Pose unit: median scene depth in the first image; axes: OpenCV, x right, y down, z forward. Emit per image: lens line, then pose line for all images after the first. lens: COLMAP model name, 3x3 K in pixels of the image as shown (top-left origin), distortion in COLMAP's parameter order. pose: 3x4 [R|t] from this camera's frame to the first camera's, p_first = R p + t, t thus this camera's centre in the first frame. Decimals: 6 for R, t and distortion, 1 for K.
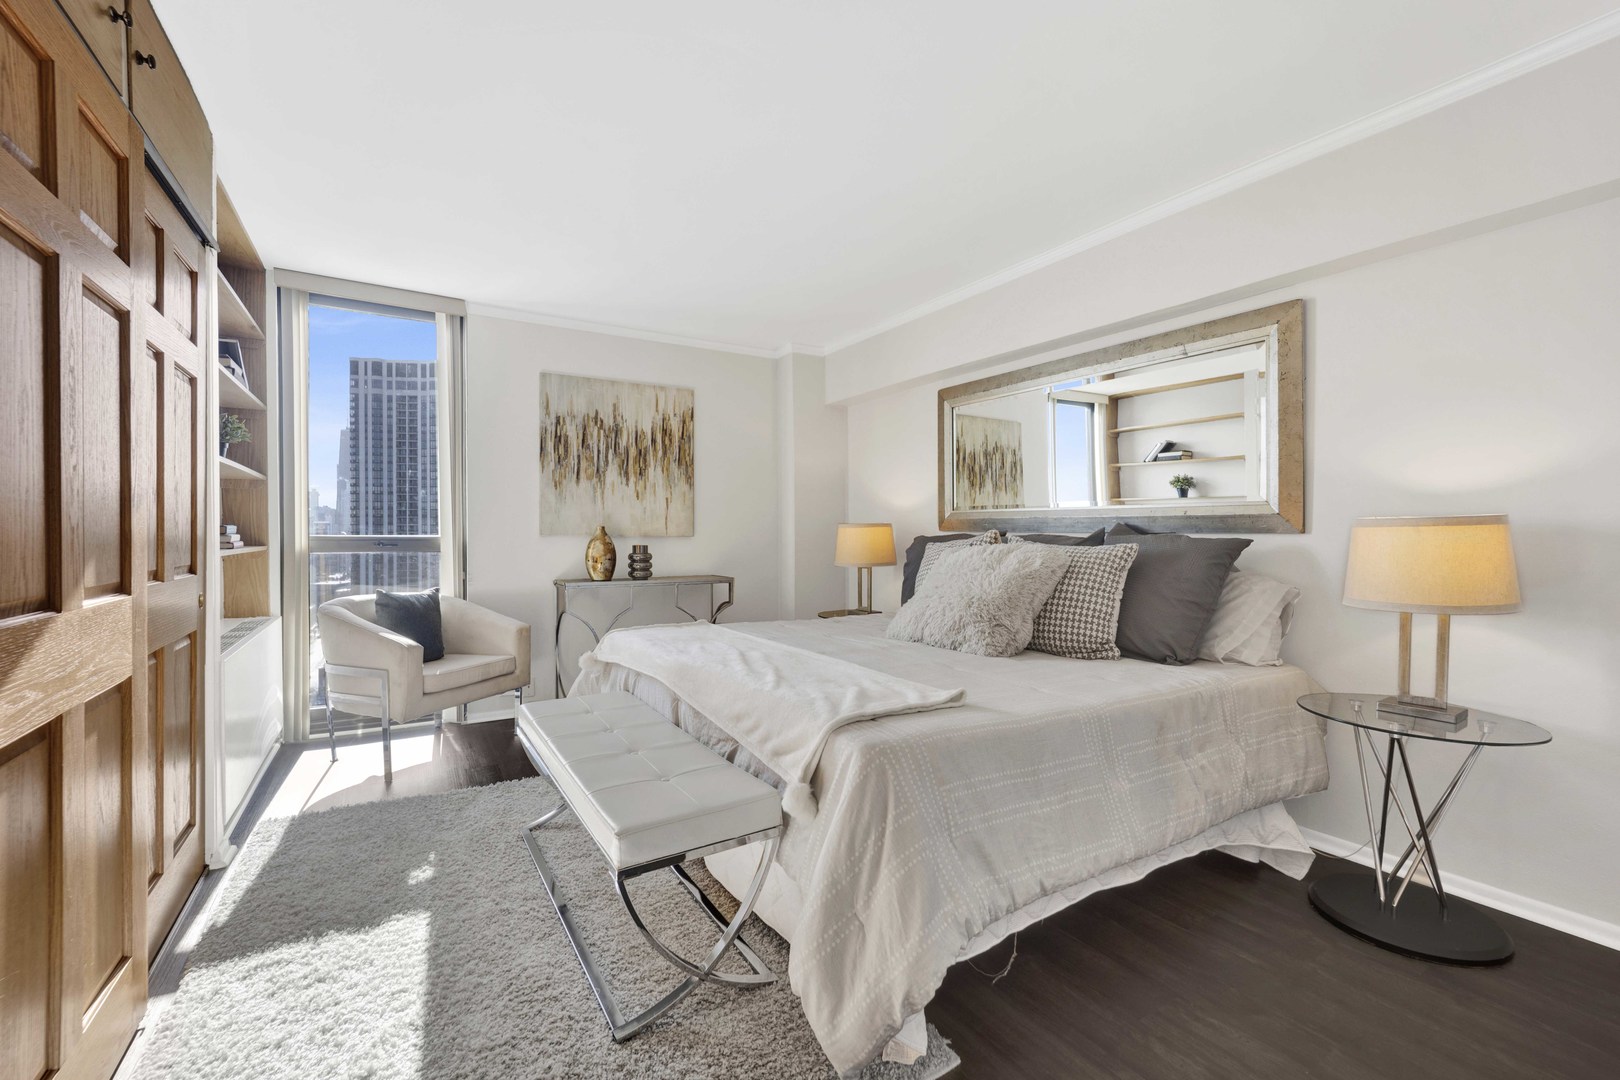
lens RADIAL K [[676.2, 0, 797.0], [0, 676.2, 535.3], [0, 0, 1]] dist [0.000822, 0.000133]
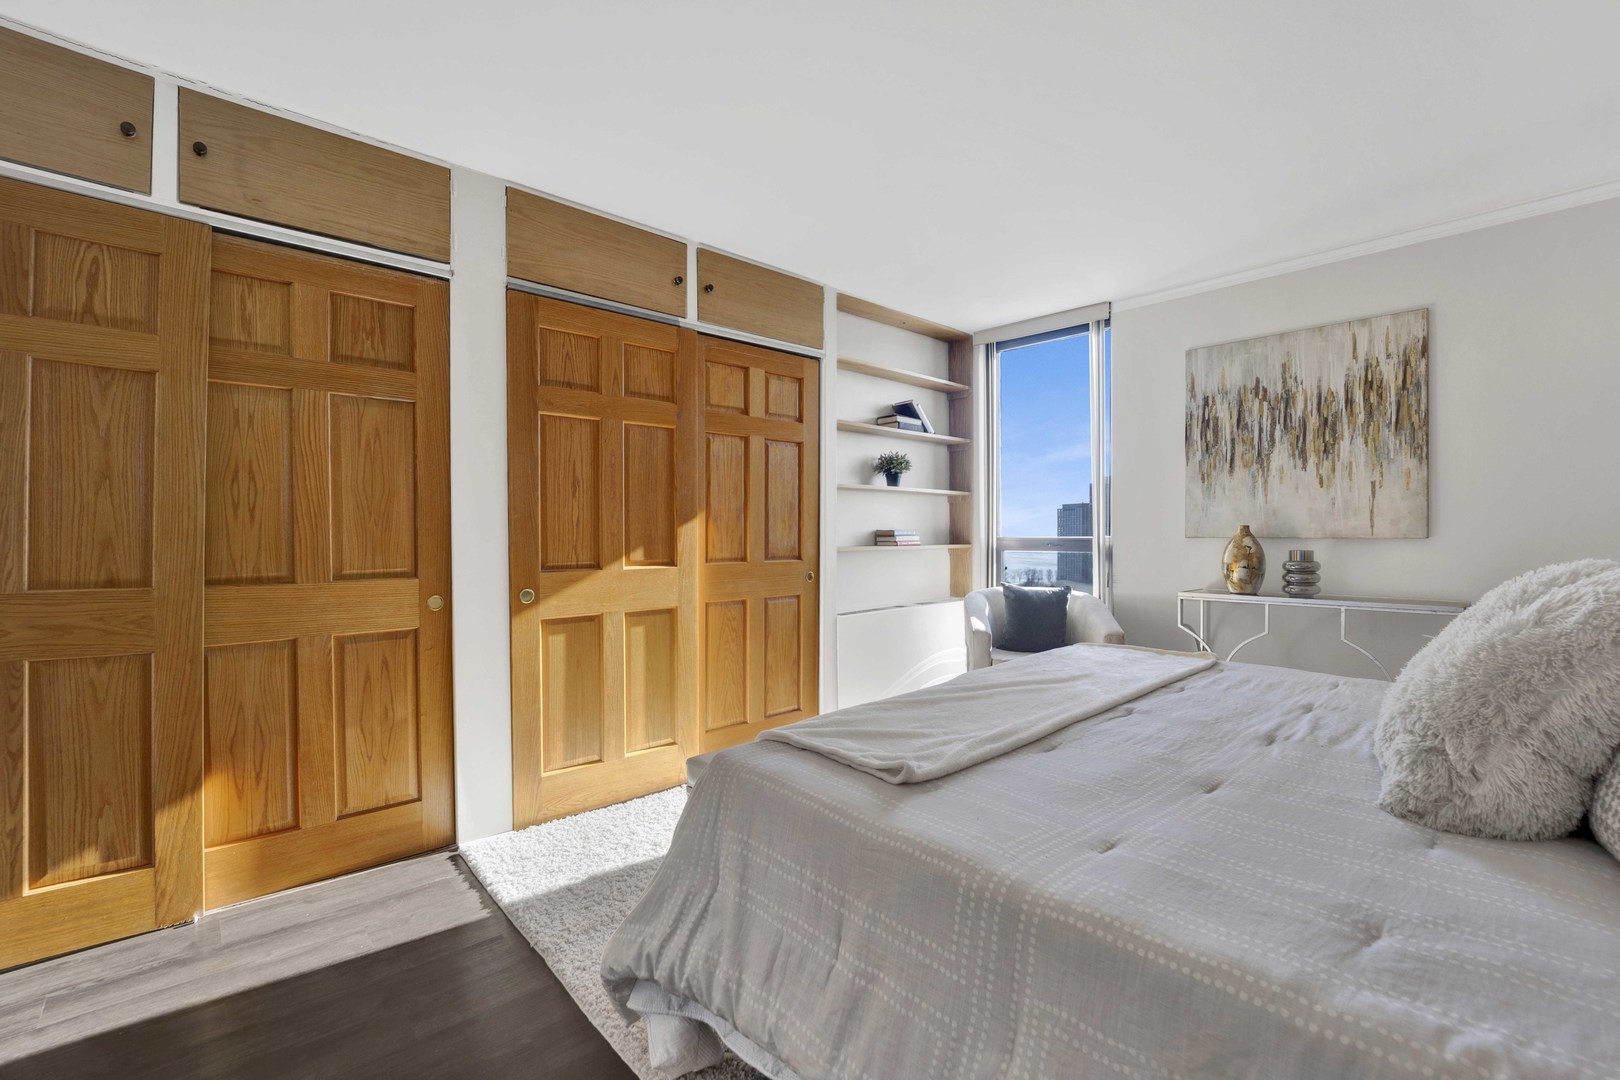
lens RADIAL K [[697.8, 0, 810.8], [0, 697.8, 537.5], [0, 0, 1]] dist [-0.005091, -0.000410]
pose [[0.223874, 0.000814, -0.974618, 0.376804], [0.000413, 0.999999, 0.000930, -0.000233], [0.974618, -0.000611, 0.223873, 0.309392]]
